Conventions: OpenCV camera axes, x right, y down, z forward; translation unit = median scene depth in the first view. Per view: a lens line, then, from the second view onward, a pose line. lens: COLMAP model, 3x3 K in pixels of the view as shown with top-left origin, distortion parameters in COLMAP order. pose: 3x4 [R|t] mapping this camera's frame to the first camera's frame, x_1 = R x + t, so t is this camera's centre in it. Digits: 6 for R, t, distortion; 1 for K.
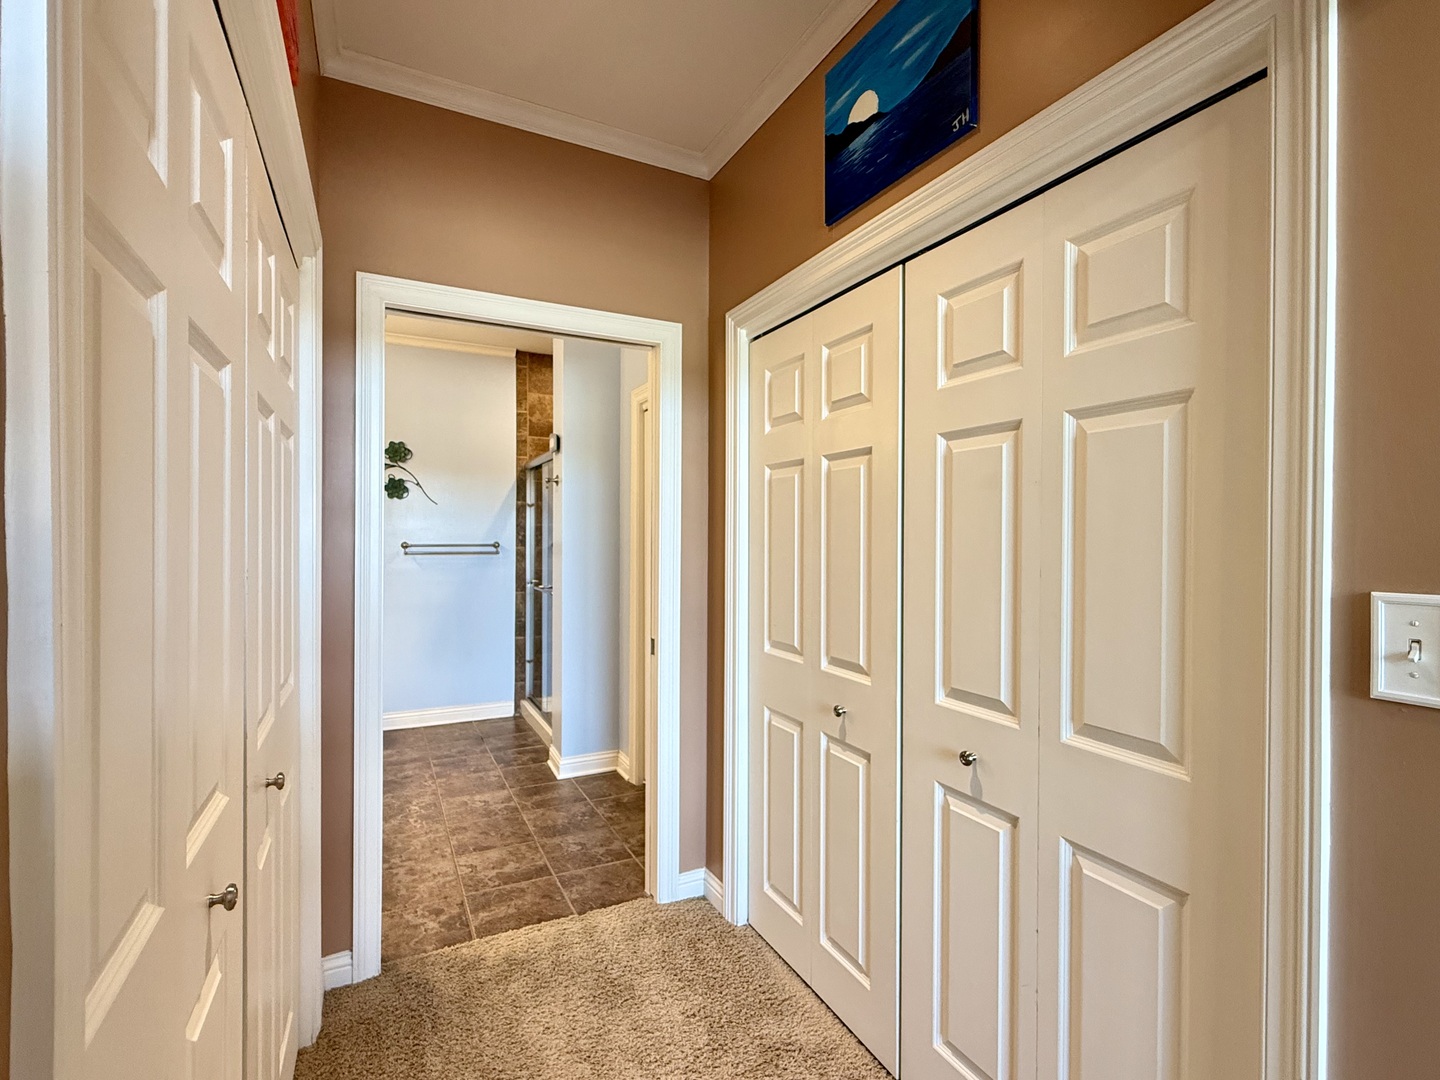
lens RADIAL K [[660.0, 0, 721.2], [0, 660.0, 542.0], [0, 0, 1]] dist [-0.000936, -0.000346]
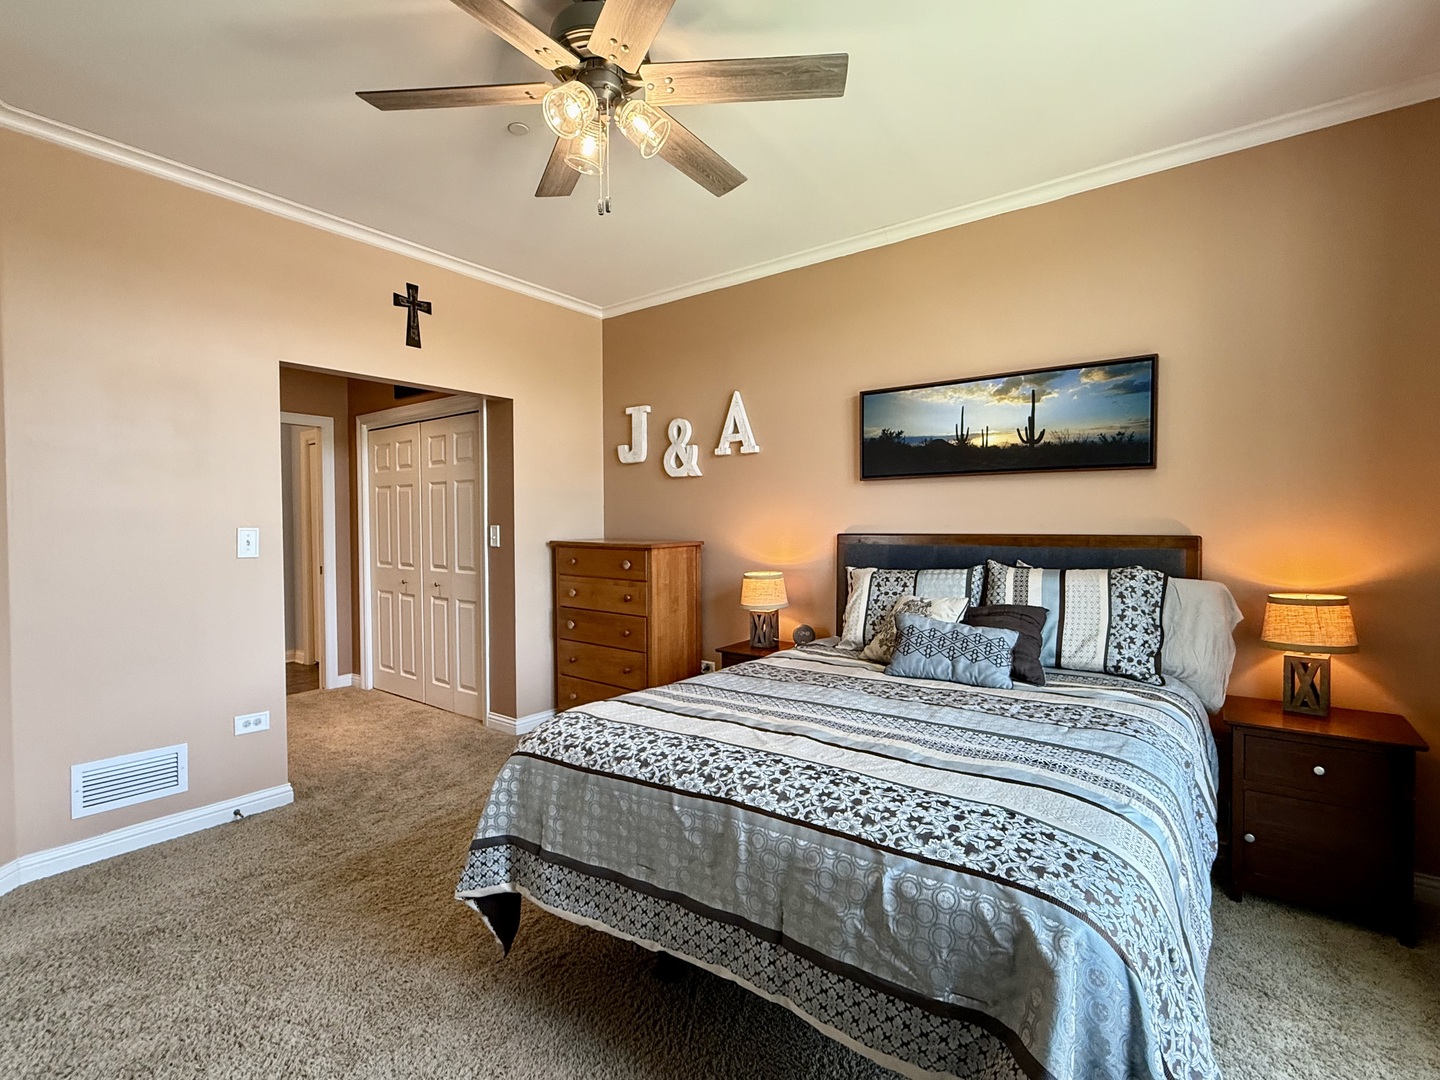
lens RADIAL K [[660.0, 0, 721.2], [0, 660.0, 542.0], [0, 0, 1]] dist [-0.000936, -0.000346]
pose [[0.896904, -0.018587, 0.441834, 0.064971], [0.007470, 0.999611, 0.026888, 0.013739], [-0.442162, -0.020816, 0.896694, -0.832211]]
